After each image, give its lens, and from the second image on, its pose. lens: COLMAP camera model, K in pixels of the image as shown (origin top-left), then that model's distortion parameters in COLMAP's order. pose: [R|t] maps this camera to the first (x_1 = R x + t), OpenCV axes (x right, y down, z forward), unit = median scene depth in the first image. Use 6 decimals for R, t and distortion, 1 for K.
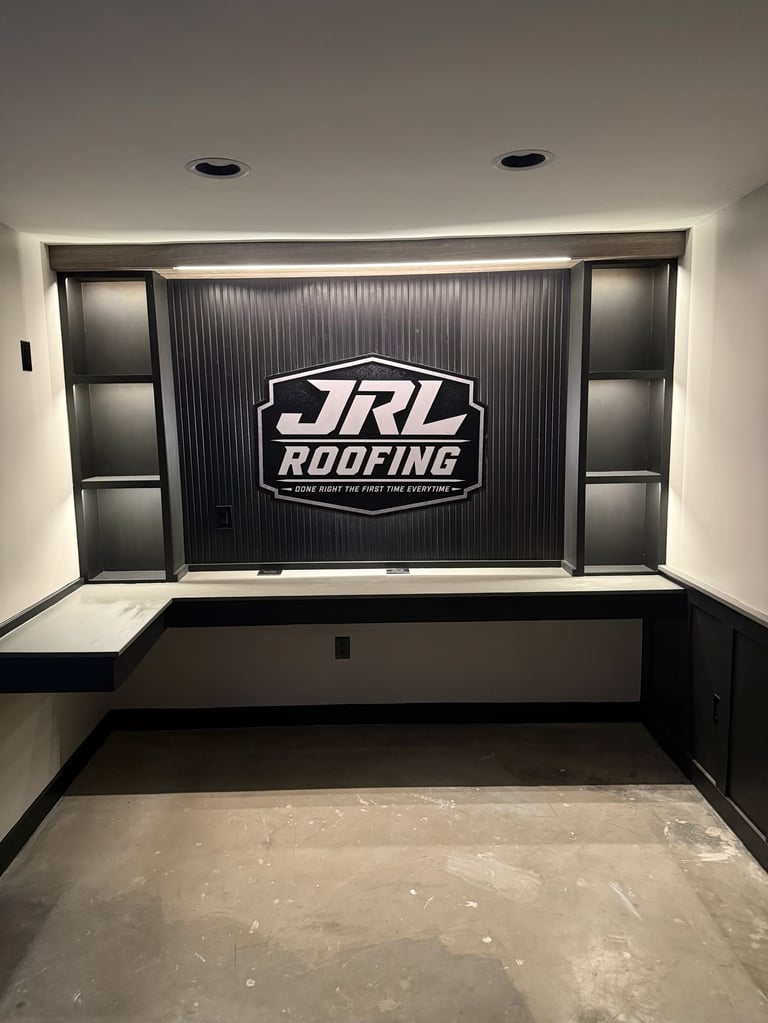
lens RADIAL K [[698.6, 0, 384.0], [0, 698.6, 511.5], [0, 0, 1]] dist [0.004479, -0.004647]
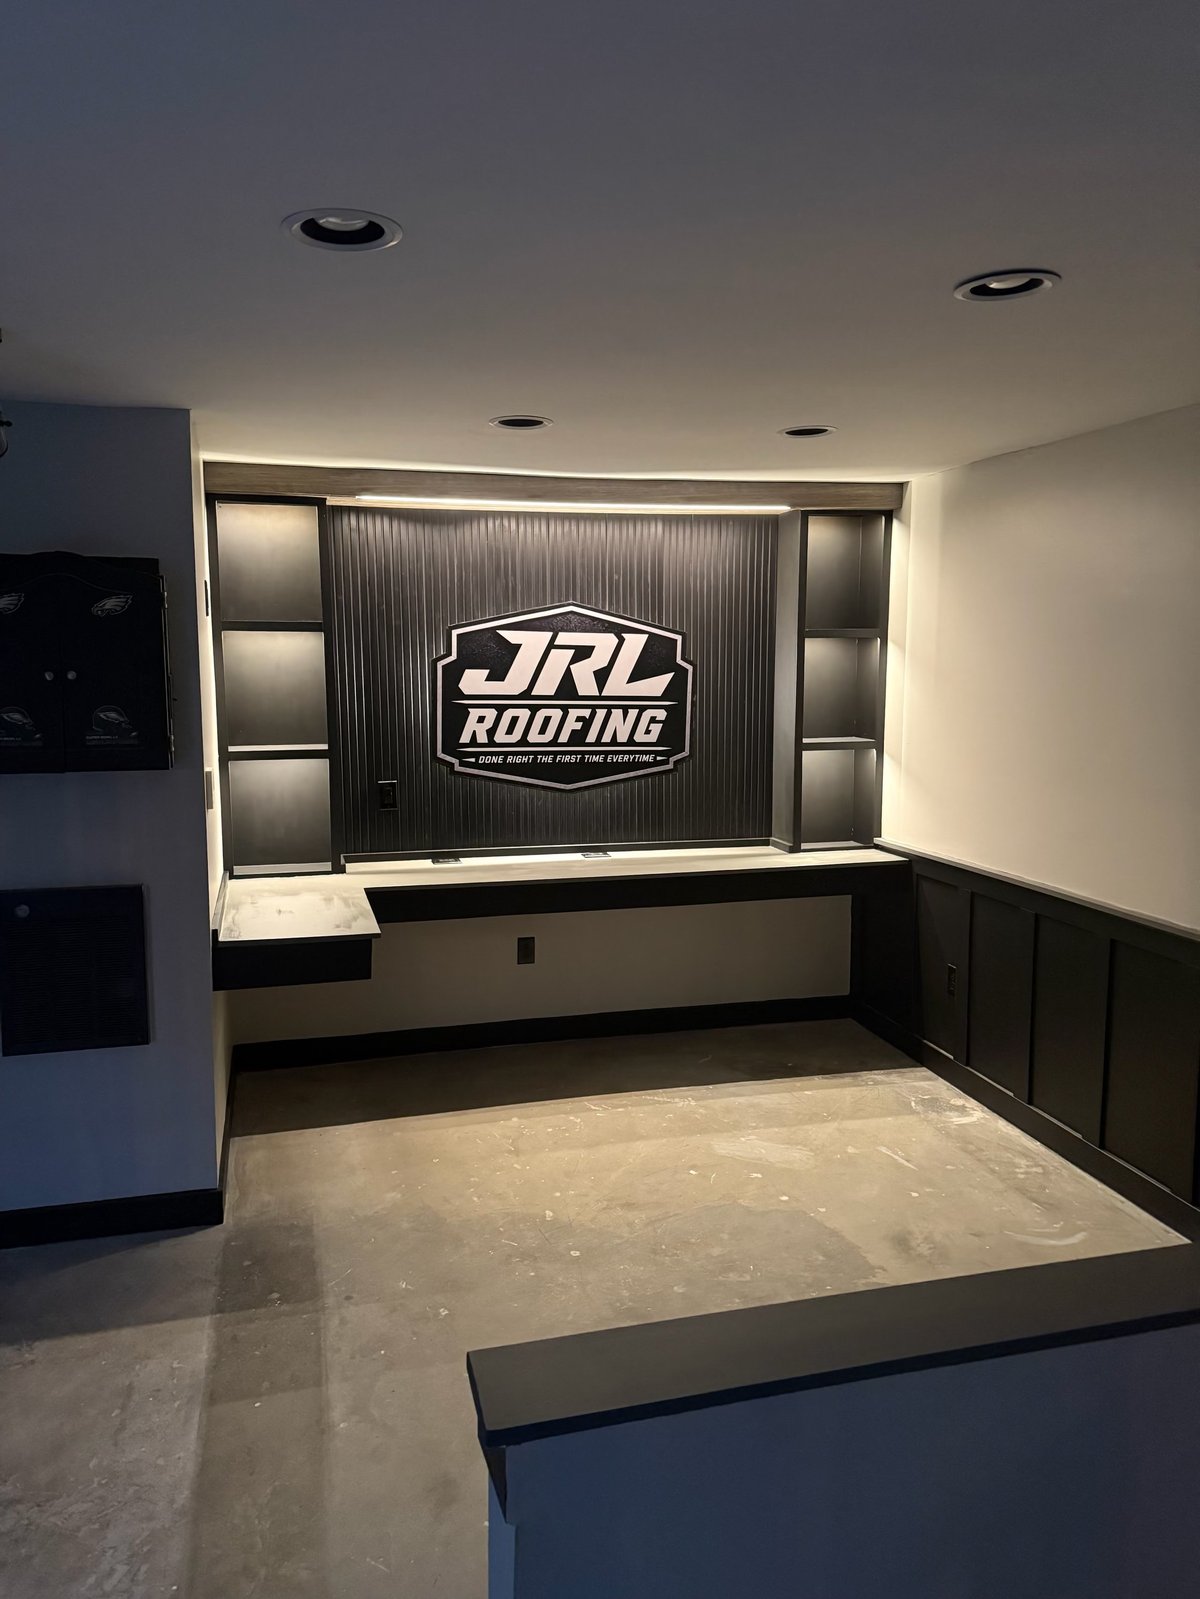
lens RADIAL K [[1085.9, 0, 576.8], [0, 1085.9, 796.5], [0, 0, 1]] dist [0.000416, 0.092846]
pose [[0.971887, -0.016054, 0.234899, -0.326267], [0.020523, 0.999652, -0.016589, 0.037120], [-0.234551, 0.020944, 0.971878, -0.301020]]
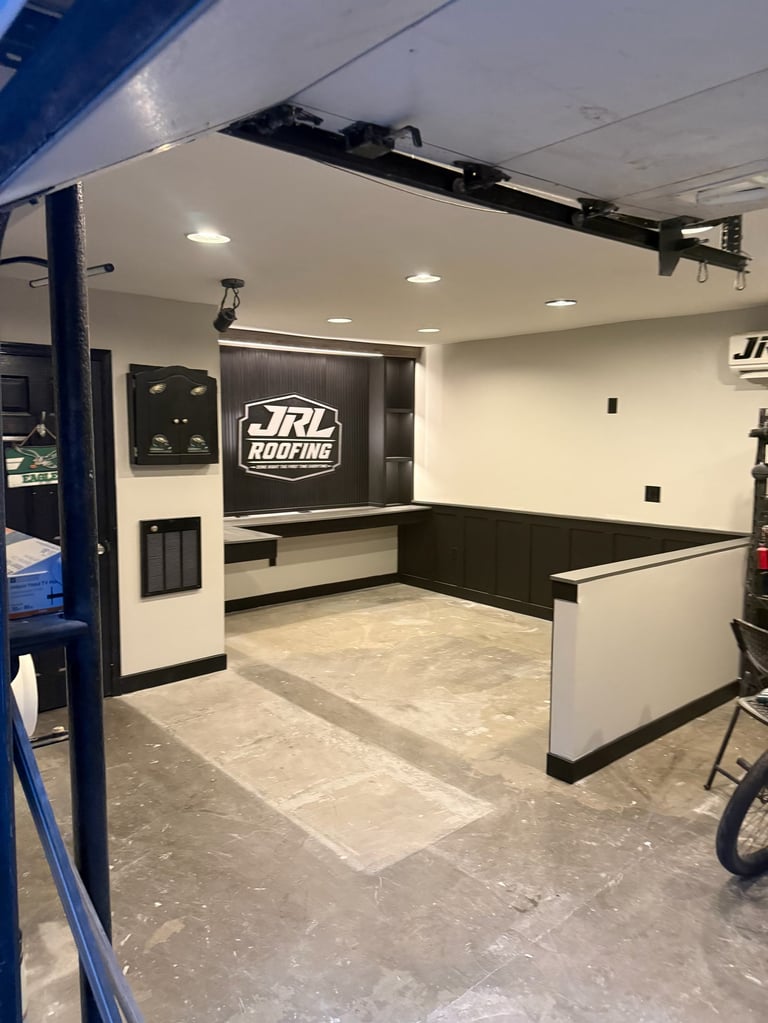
lens RADIAL K [[698.6, 0, 384.0], [0, 698.6, 511.5], [0, 0, 1]] dist [0.004479, -0.004647]
pose [[0.749885, -0.055822, 0.659209, -1.067417], [0.076189, 0.997091, -0.002235, 0.109313], [-0.657166, 0.051900, 0.751957, -0.530080]]
